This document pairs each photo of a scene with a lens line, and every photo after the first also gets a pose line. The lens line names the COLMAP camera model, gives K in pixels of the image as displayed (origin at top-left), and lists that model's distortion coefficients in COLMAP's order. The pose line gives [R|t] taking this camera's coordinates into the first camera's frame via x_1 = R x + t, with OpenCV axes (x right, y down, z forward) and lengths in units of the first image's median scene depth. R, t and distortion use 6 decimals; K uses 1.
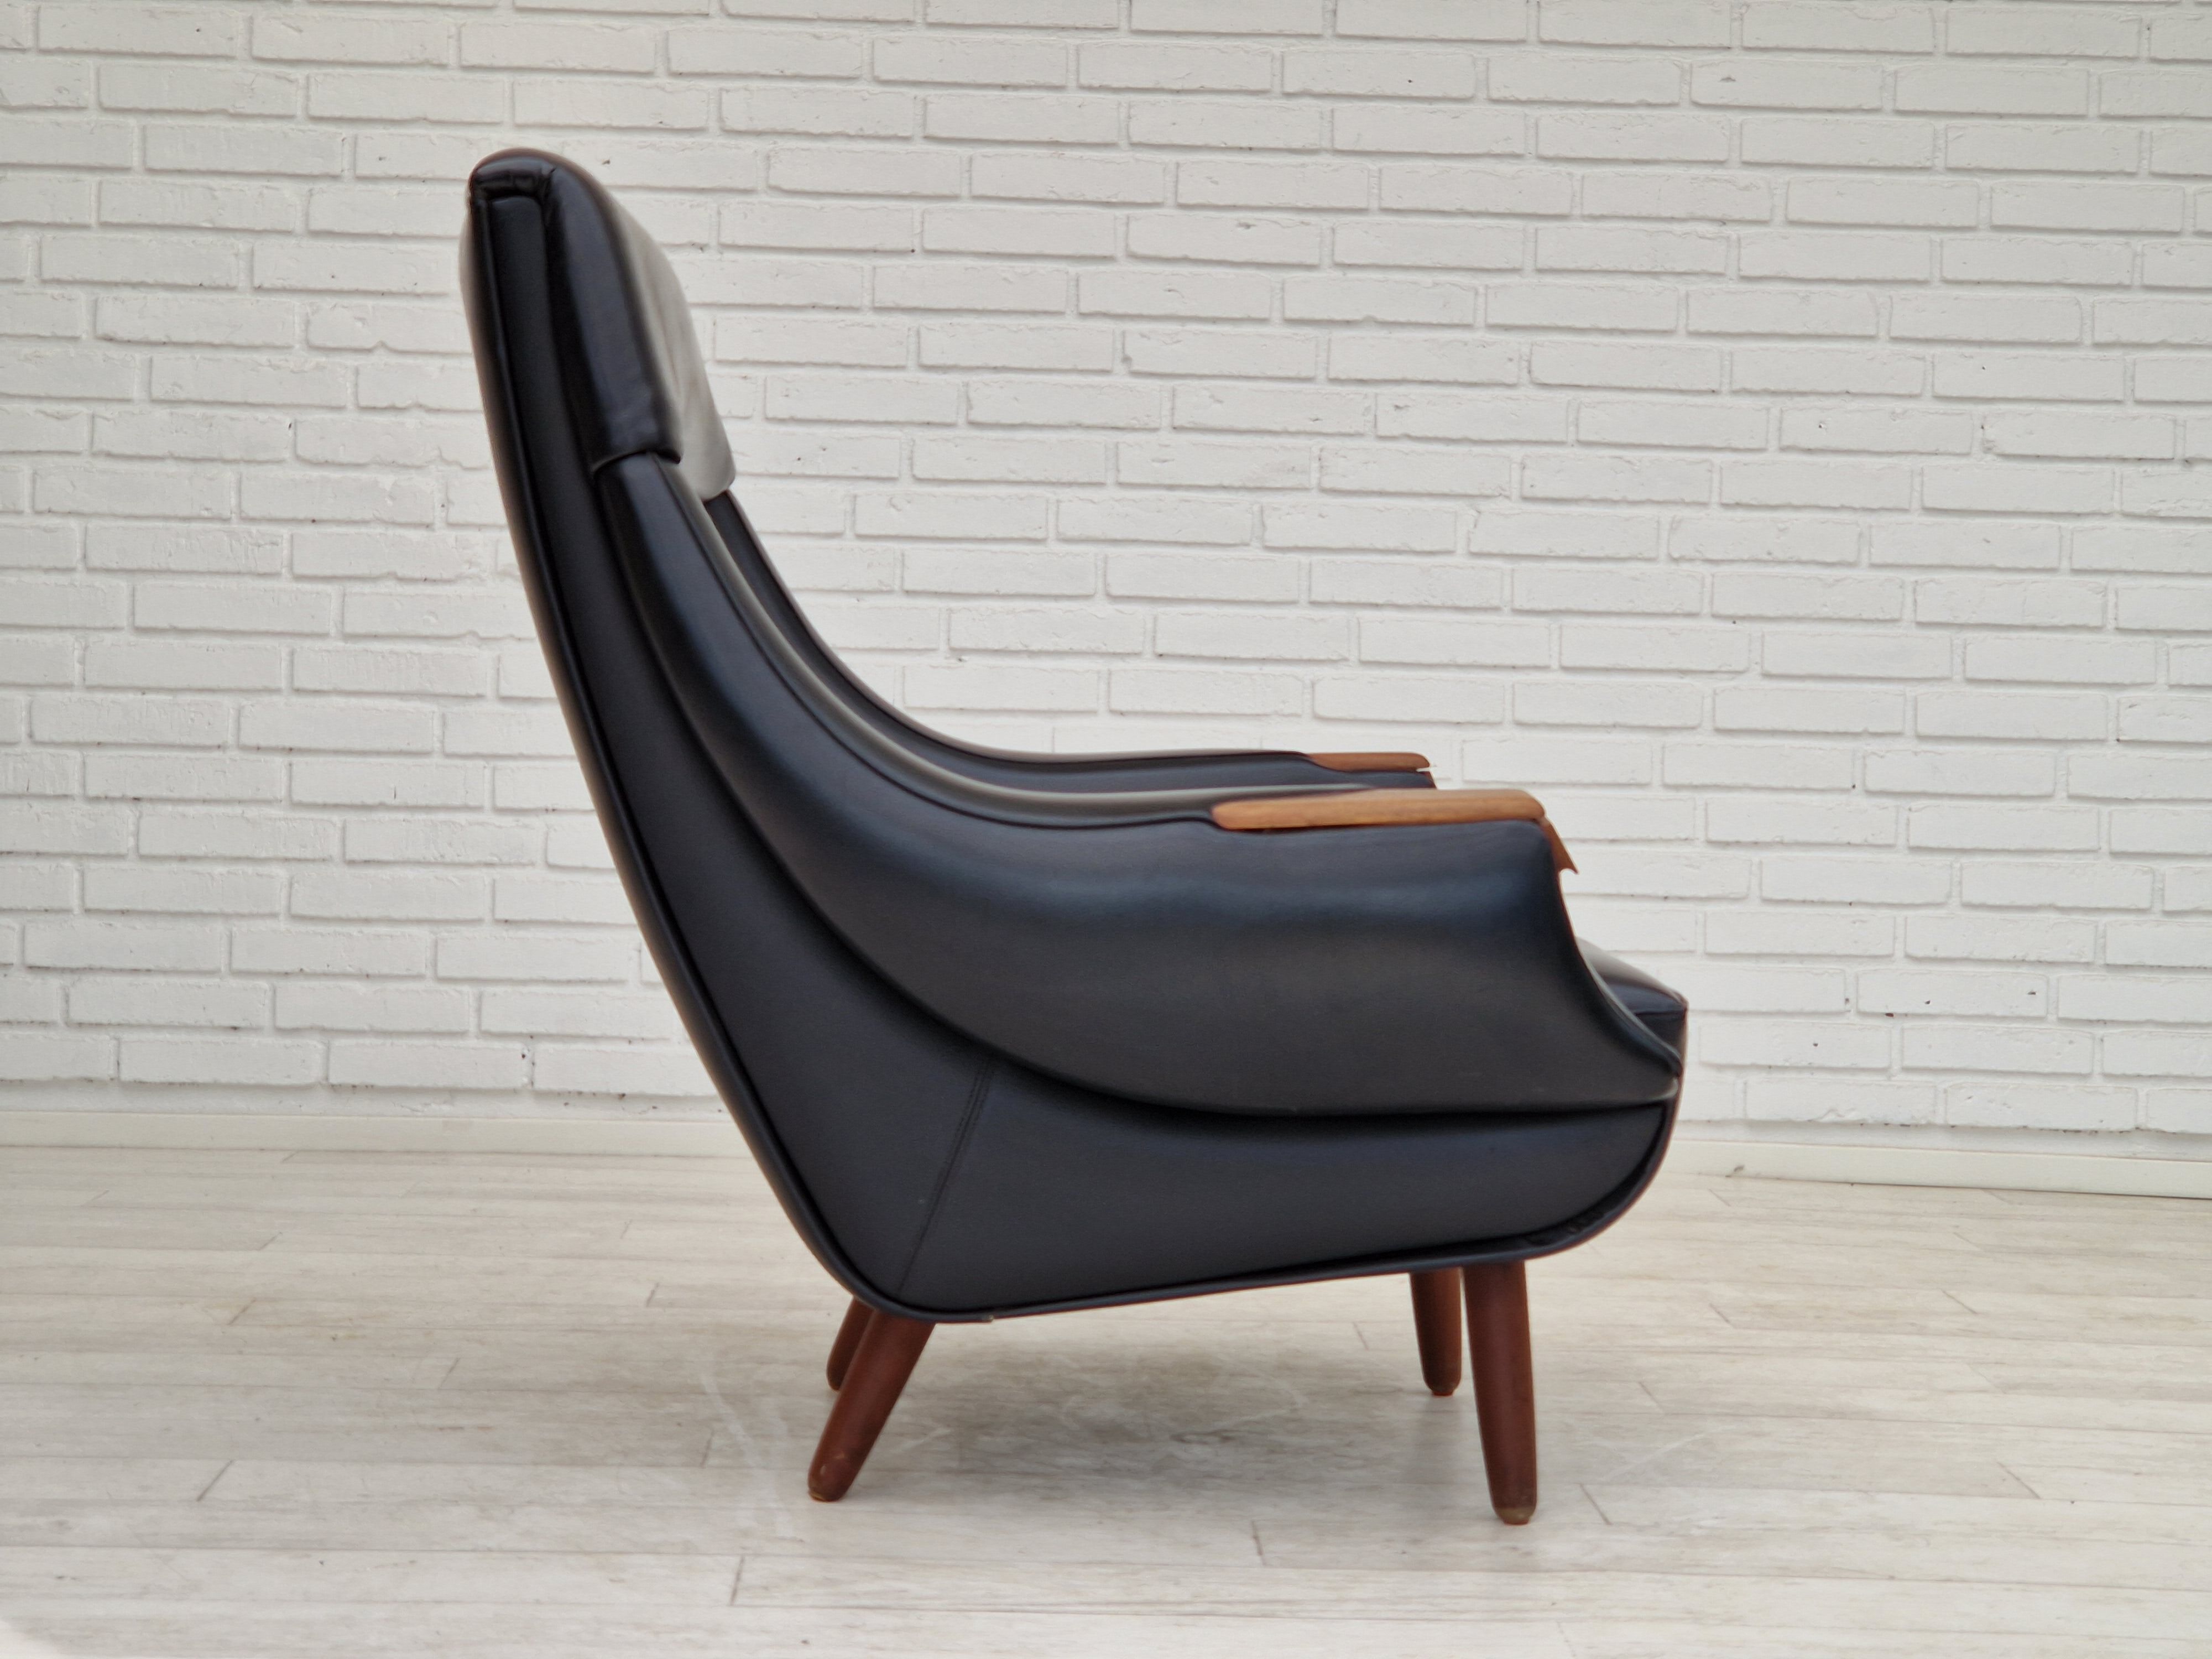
lens RADIAL K [[4370.5, 0, 1074.0], [0, 4370.5, 727.6], [0, 0, 1]] dist [-0.001813, 0.988388]
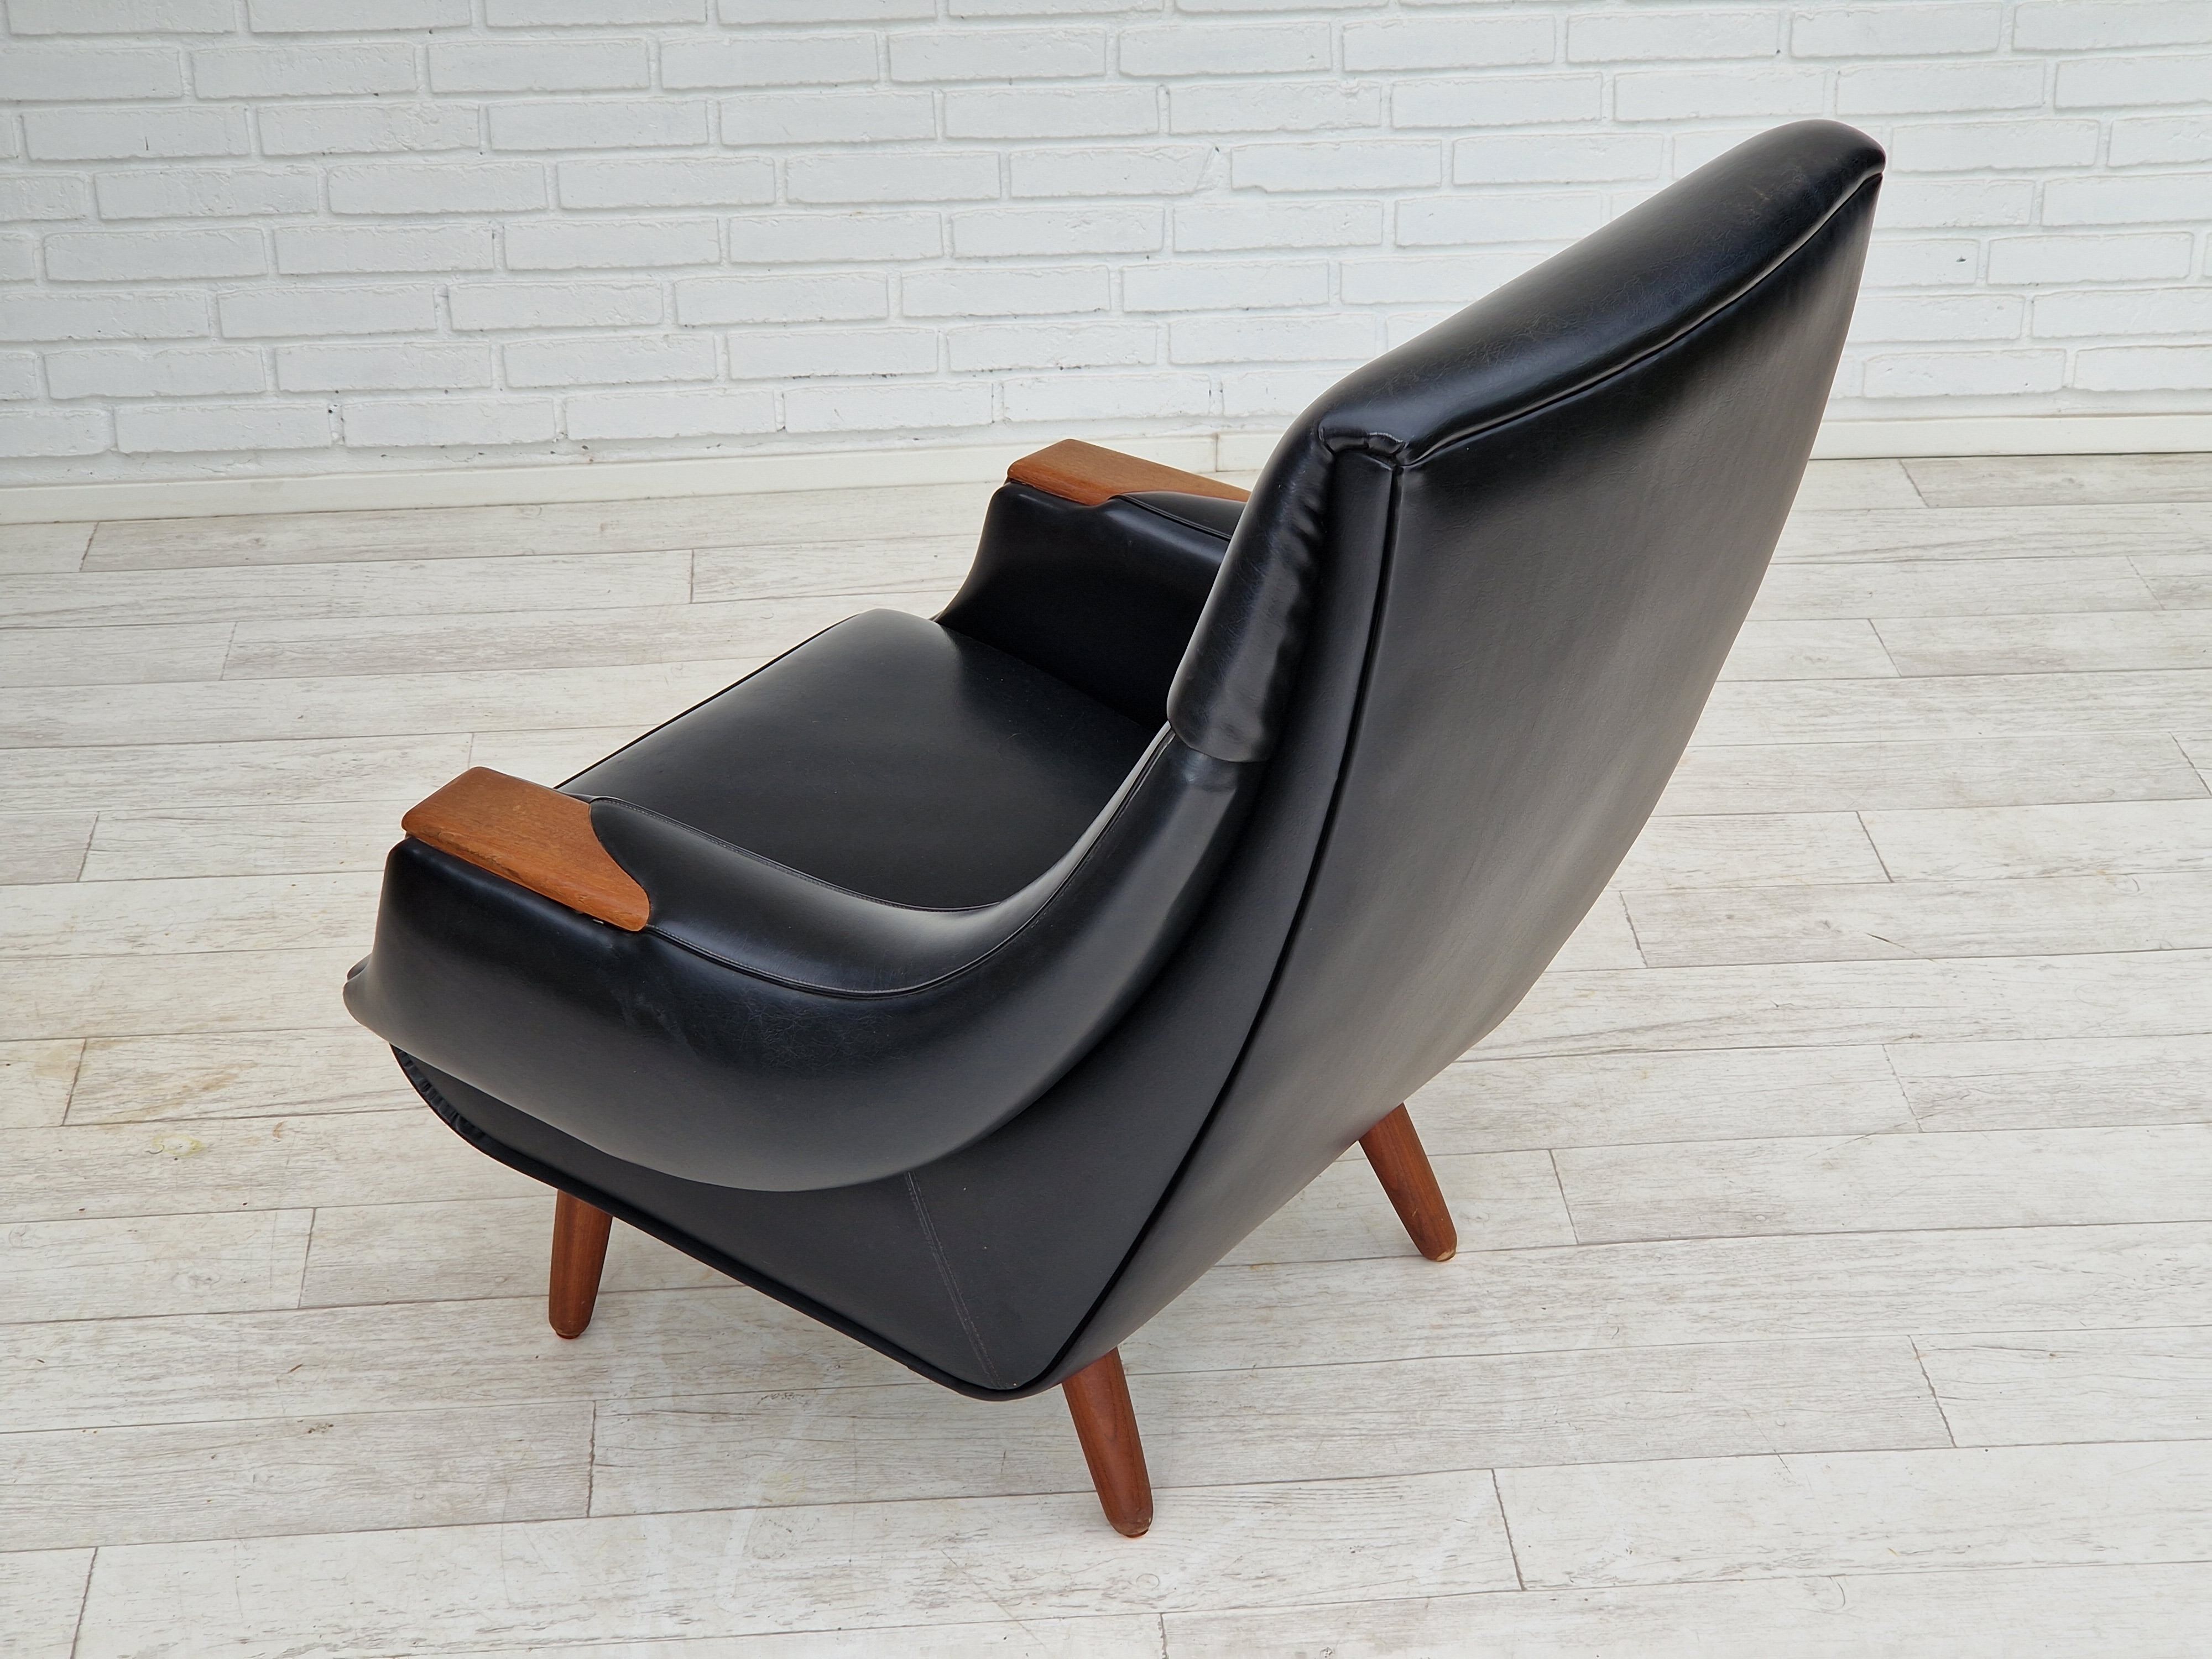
lens RADIAL K [[4414.3, 0, 1162.6], [0, 4414.3, 851.9], [0, 0, 1]] dist [0.082591, 0.122962]
pose [[0.997709, -0.056557, 0.037113, 0.008666], [0.033740, 0.891564, 0.451636, -0.257356], [-0.058631, -0.449349, 0.891430, 0.119872]]
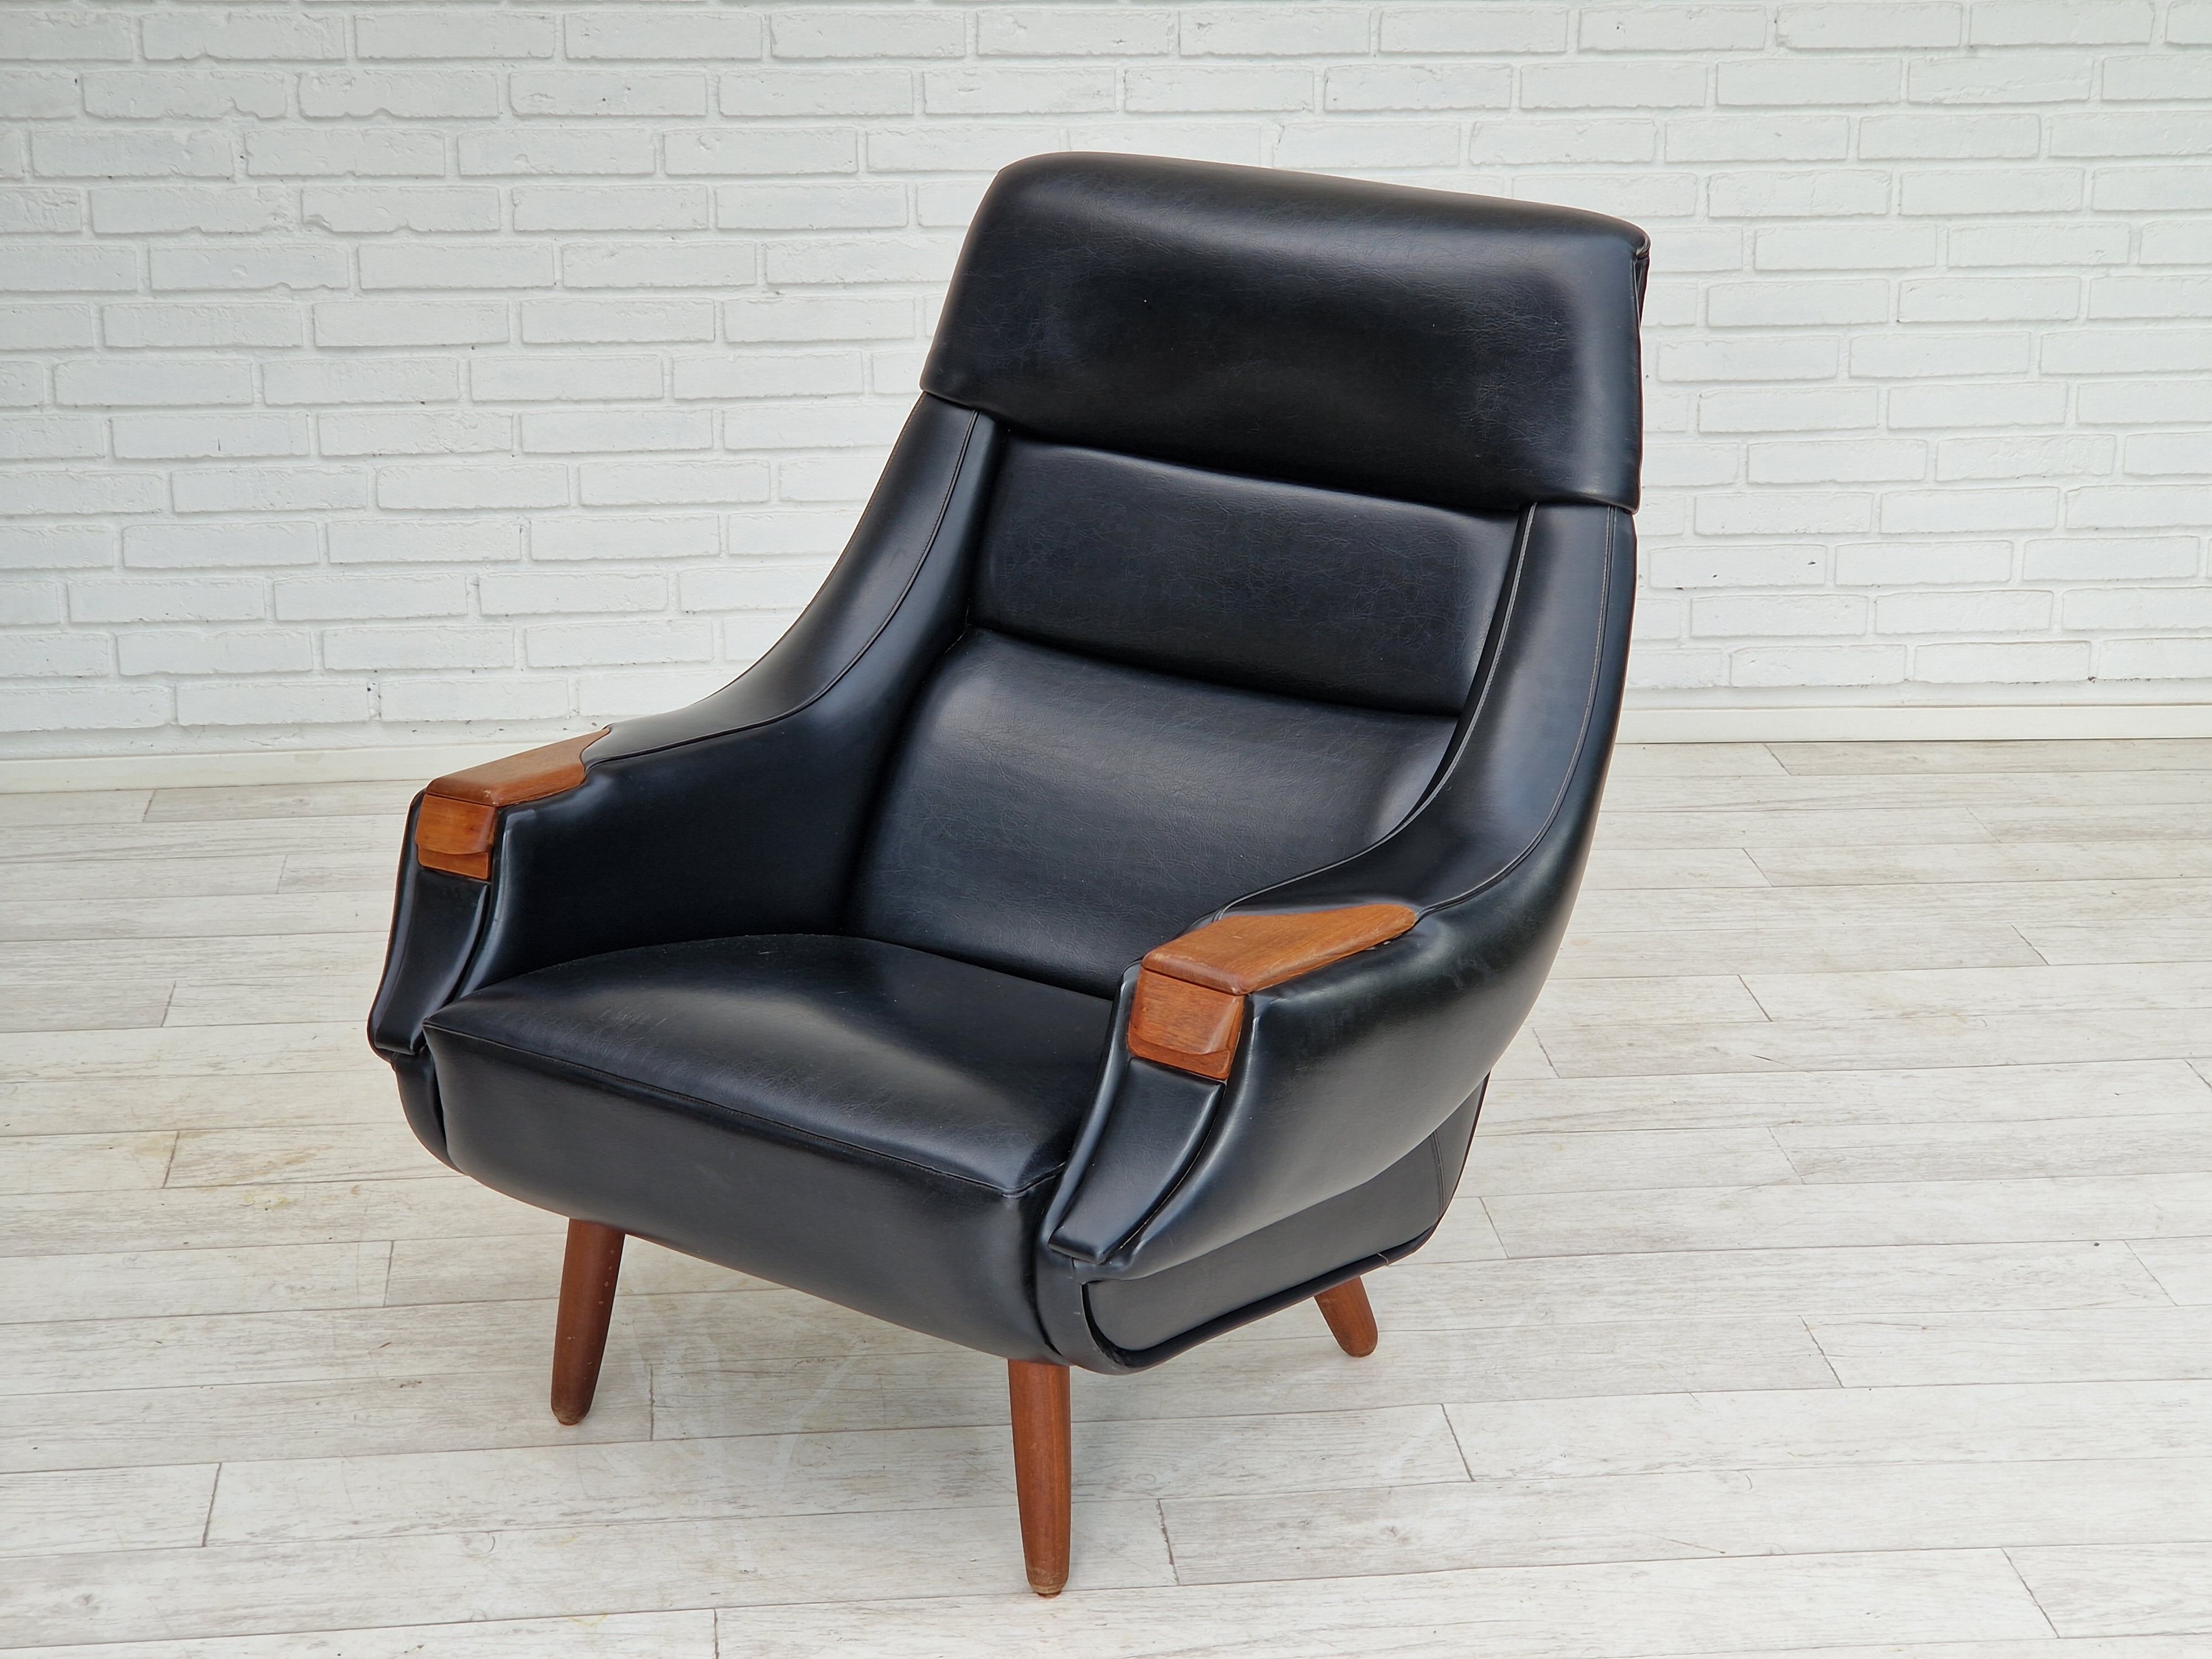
lens RADIAL K [[4439.7, 0, 1148.7], [0, 4439.7, 820.5], [0, 0, 1]] dist [0.037581, 0.522584]
pose [[0.995865, -0.049450, 0.076209, -0.024508], [0.025344, 0.956794, 0.289661, -0.194117], [-0.087240, -0.286532, 0.954091, -0.022279]]
